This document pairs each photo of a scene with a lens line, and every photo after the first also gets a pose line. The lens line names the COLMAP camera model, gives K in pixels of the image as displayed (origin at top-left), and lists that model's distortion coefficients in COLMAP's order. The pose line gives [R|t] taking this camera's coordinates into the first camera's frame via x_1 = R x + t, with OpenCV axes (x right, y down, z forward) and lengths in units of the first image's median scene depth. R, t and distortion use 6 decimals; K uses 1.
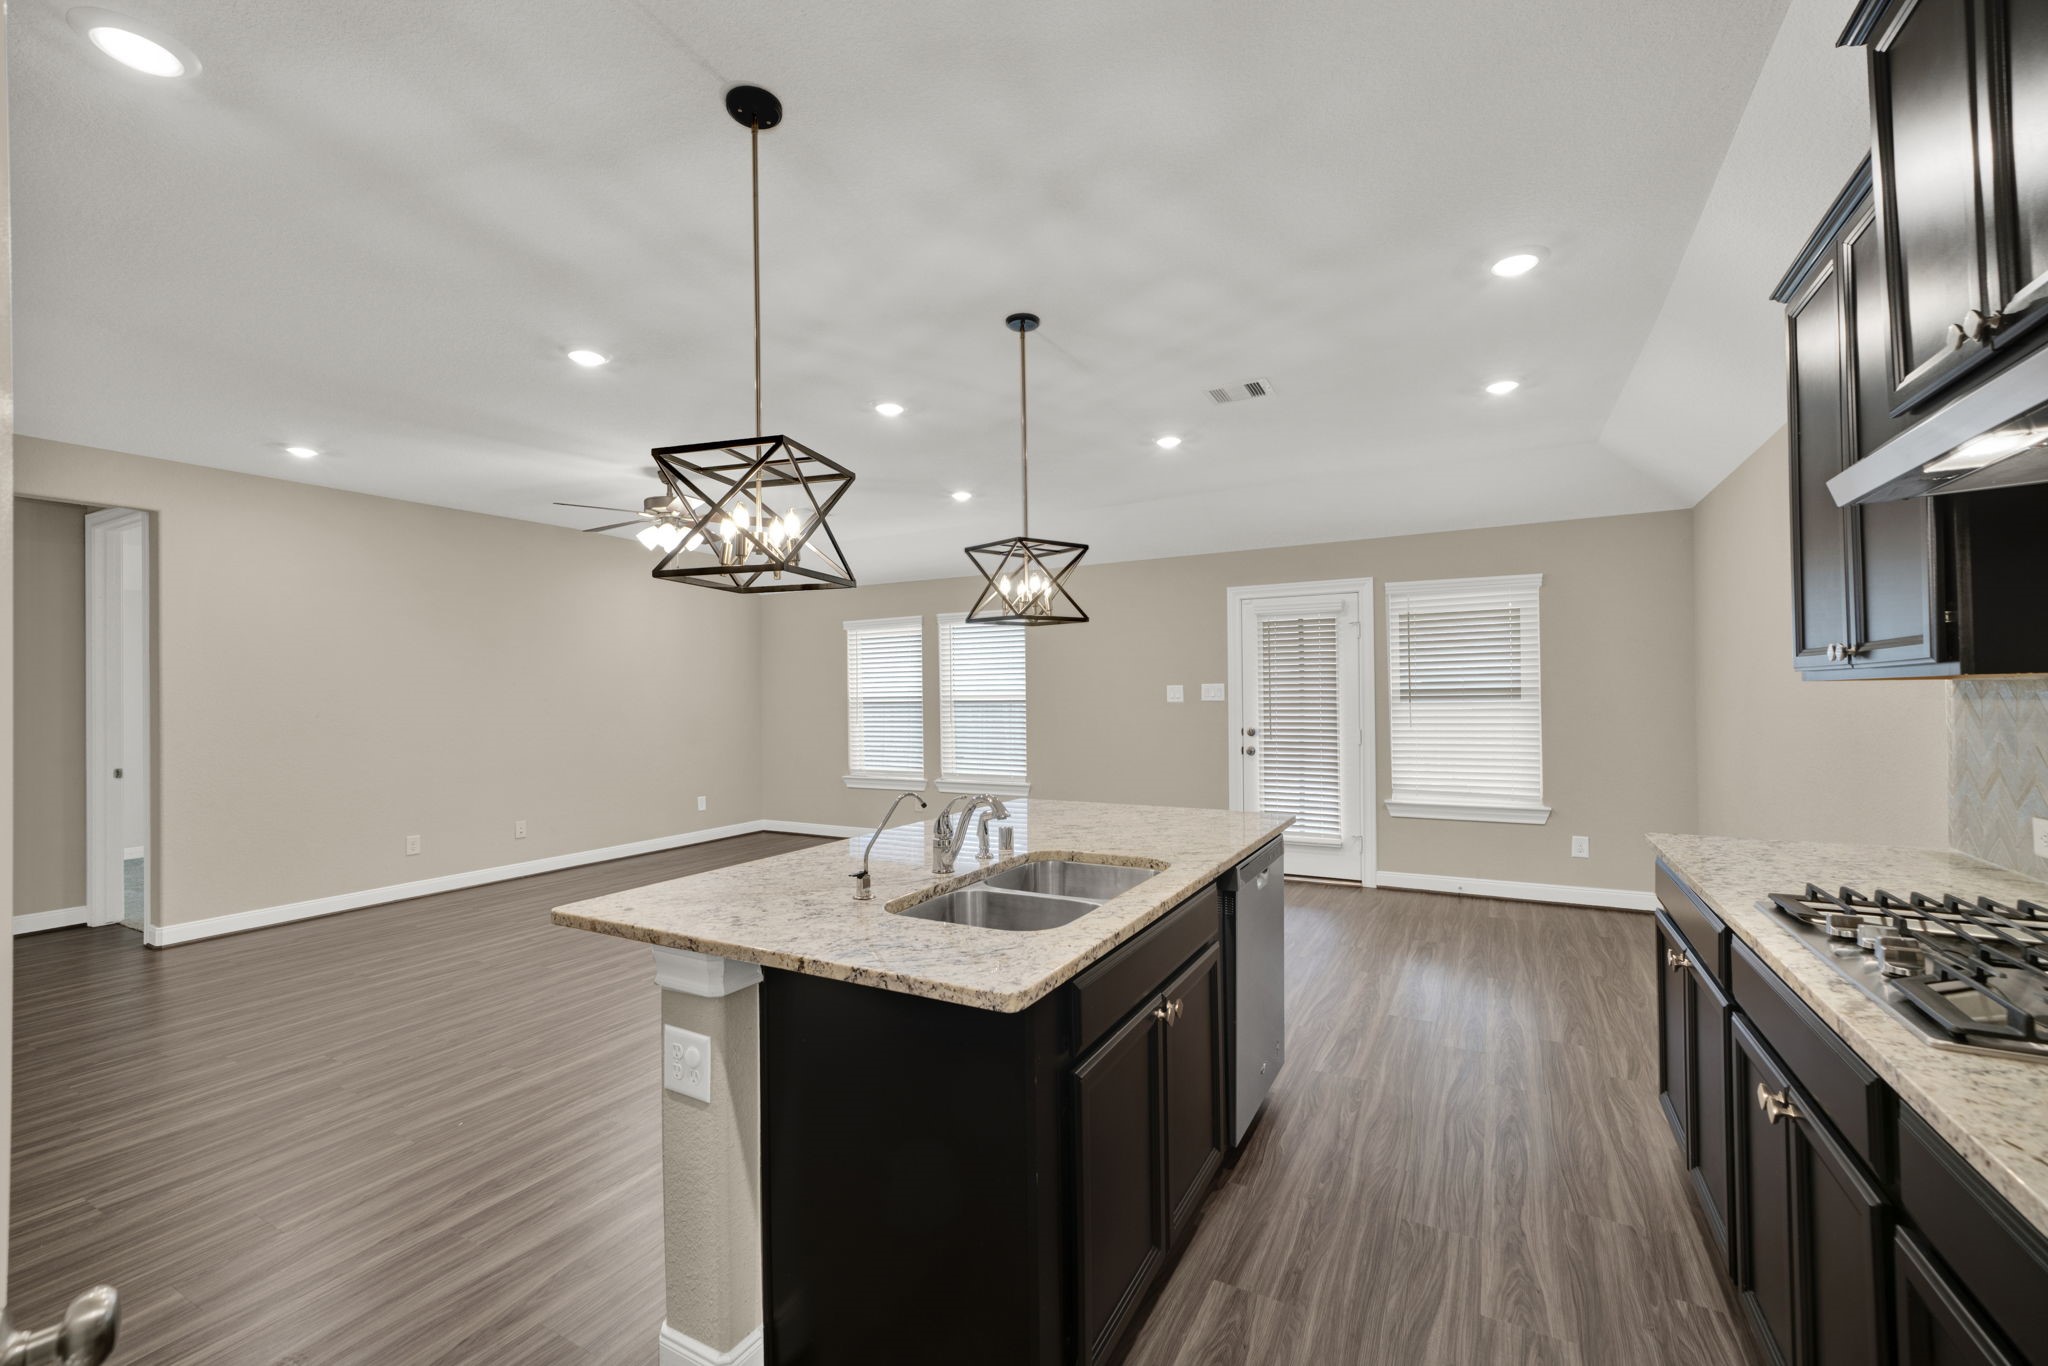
lens RADIAL K [[847.1, 0, 1022.7], [0, 847.1, 690.1], [0, 0, 1]] dist [-0.002286, 0.002706]
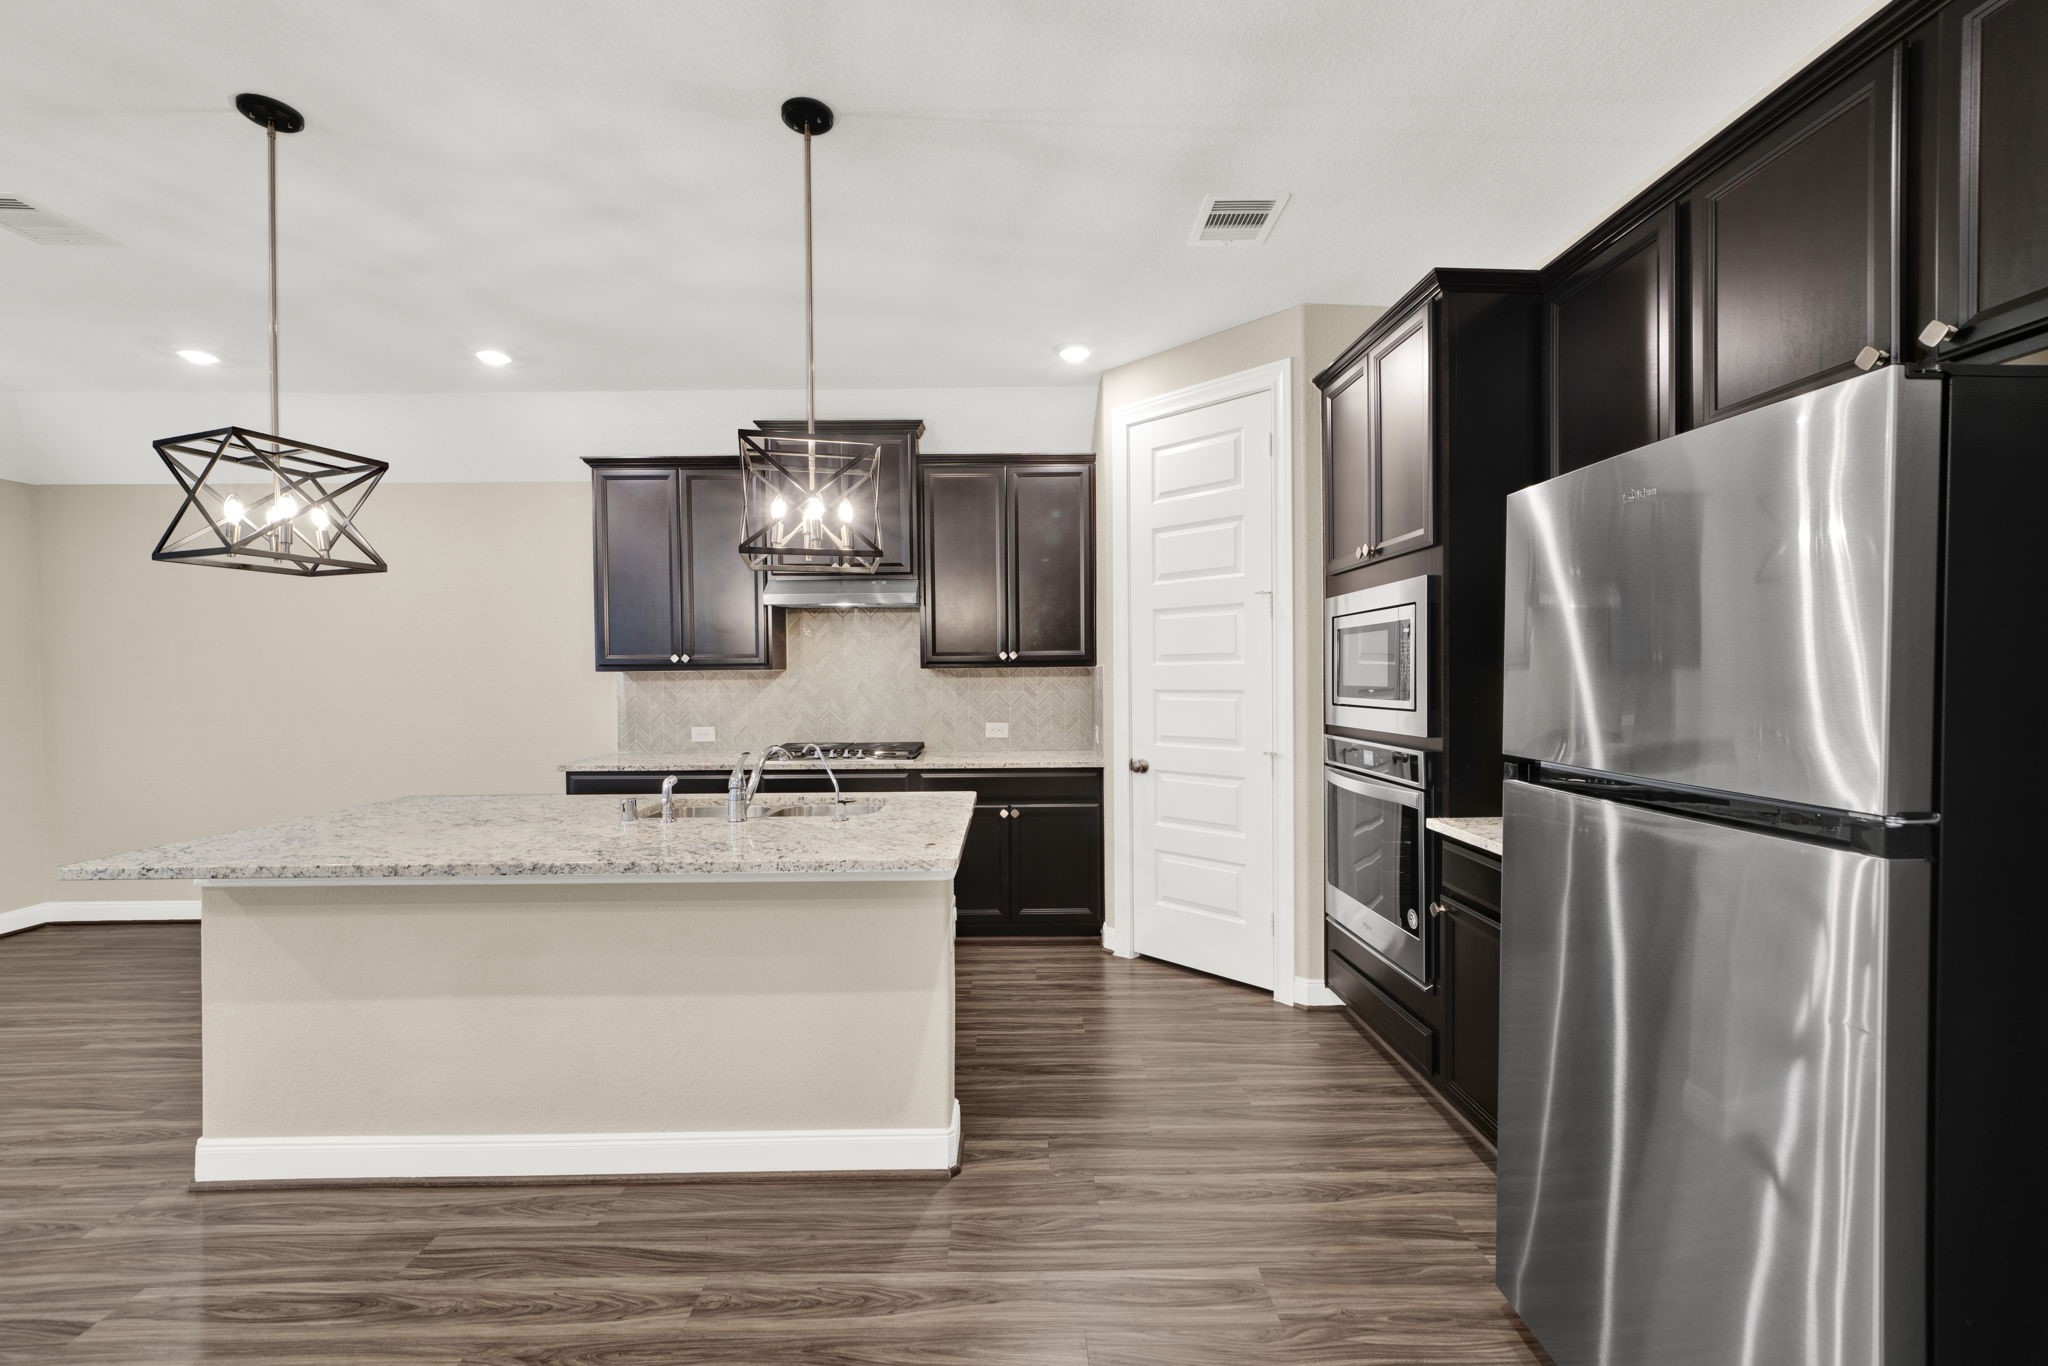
lens RADIAL K [[847.1, 0, 1026.7], [0, 847.1, 688.3], [0, 0, 1]] dist [-0.002286, 0.002706]
pose [[-0.496137, 0.000915, 0.868243, -0.759949], [0.009666, 0.999943, 0.004470, 0.017879], [-0.868190, 0.010610, -0.496118, 0.712766]]
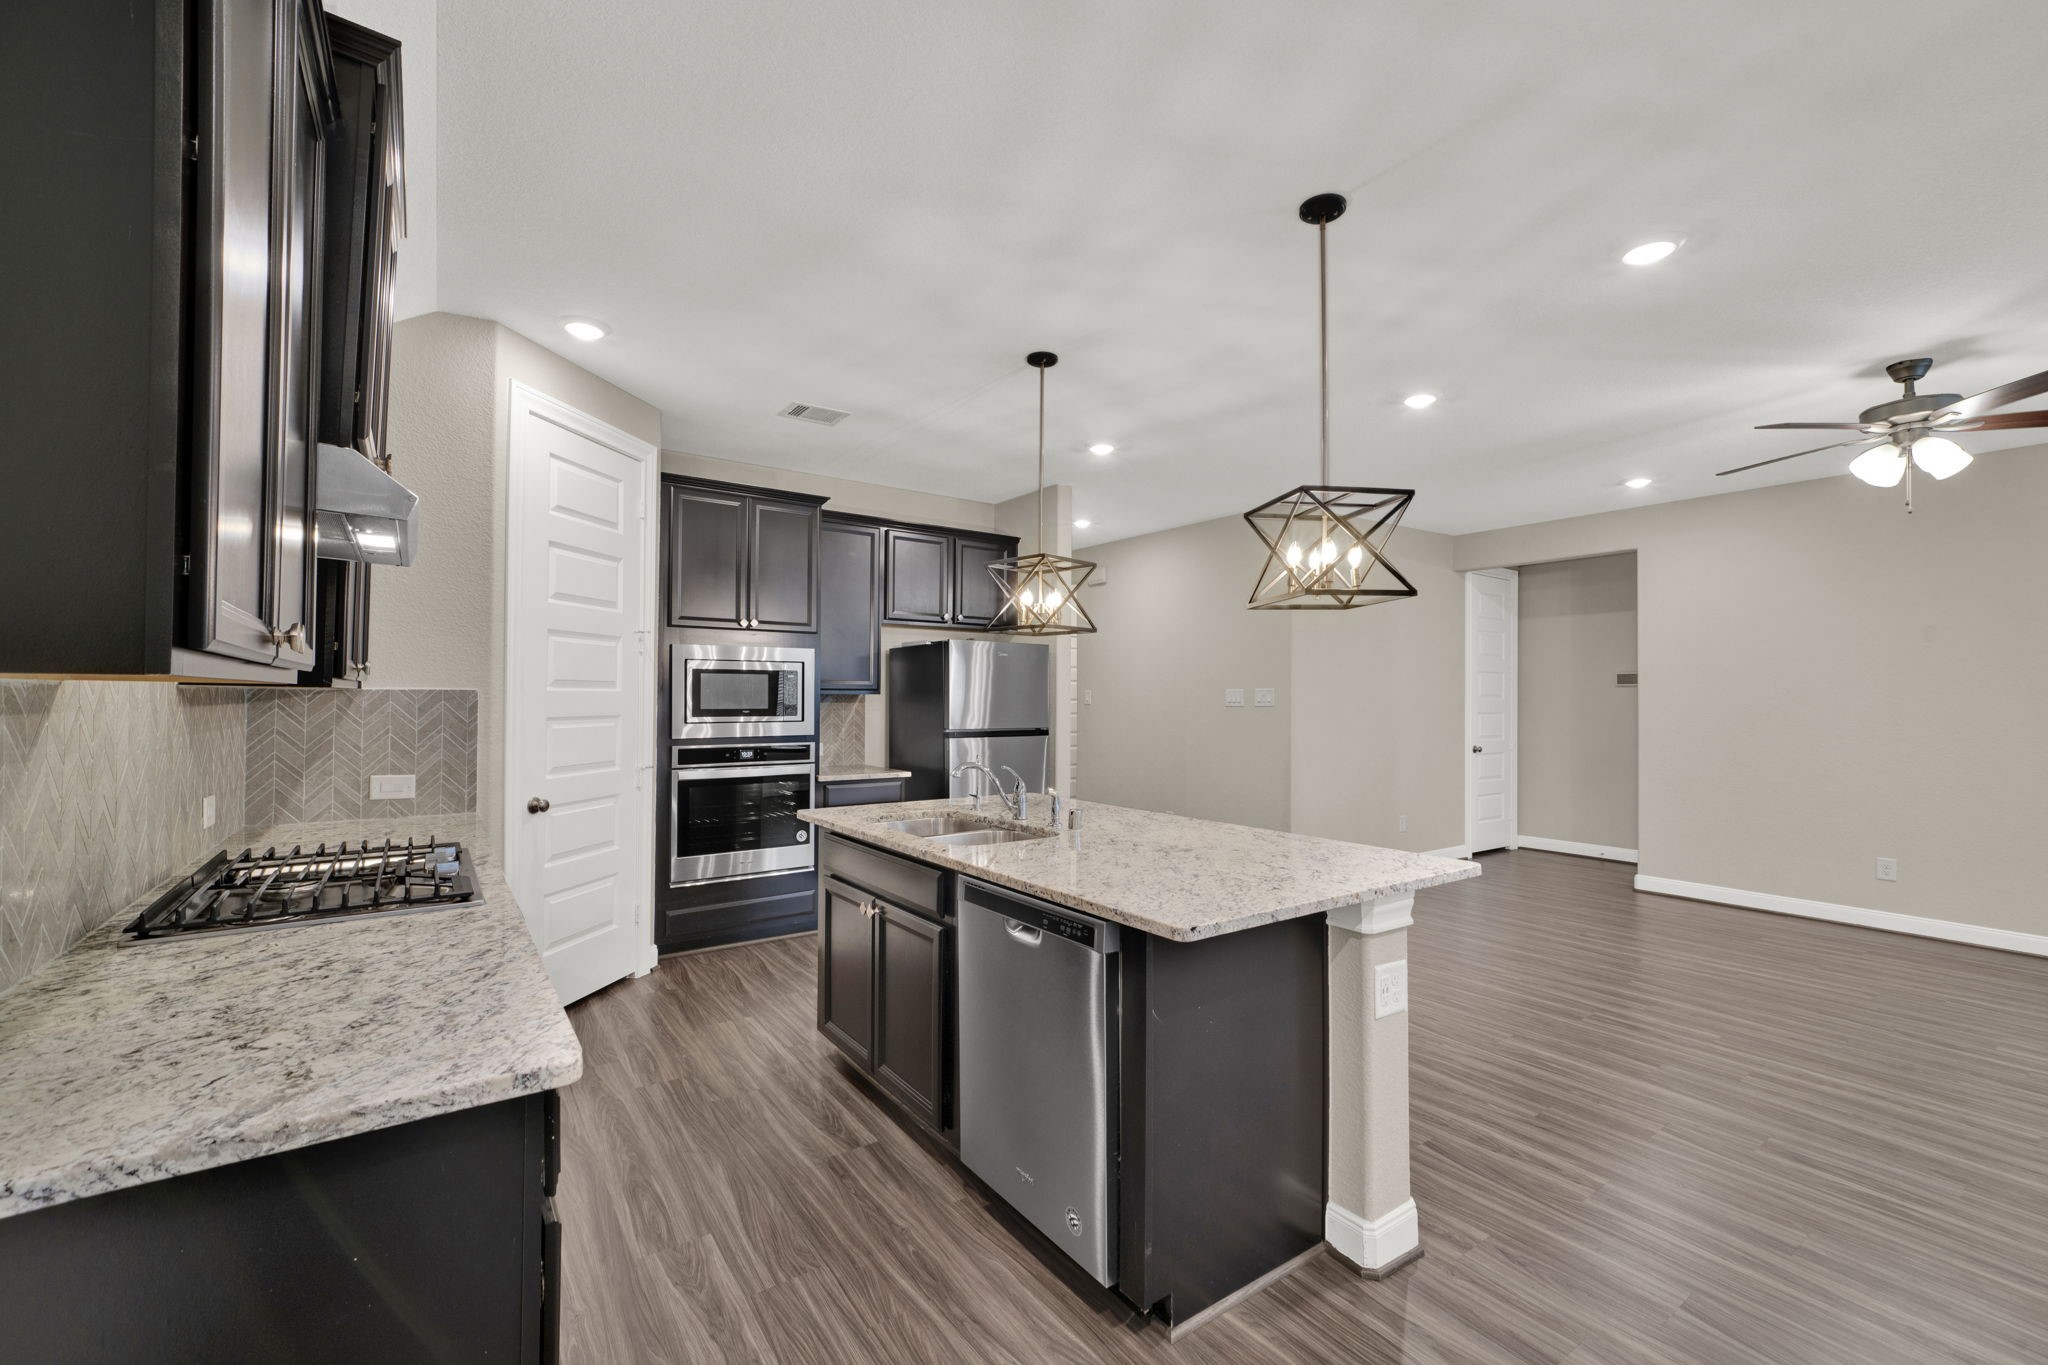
lens RADIAL K [[847.1, 0, 1021.4], [0, 847.1, 686.3], [0, 0, 1]] dist [-0.002286, 0.002706]
pose [[-0.436354, -0.001392, -0.899774, 0.698141], [0.004588, 0.999982, -0.003772, -0.003454], [0.899763, -0.005774, -0.436340, 0.944337]]
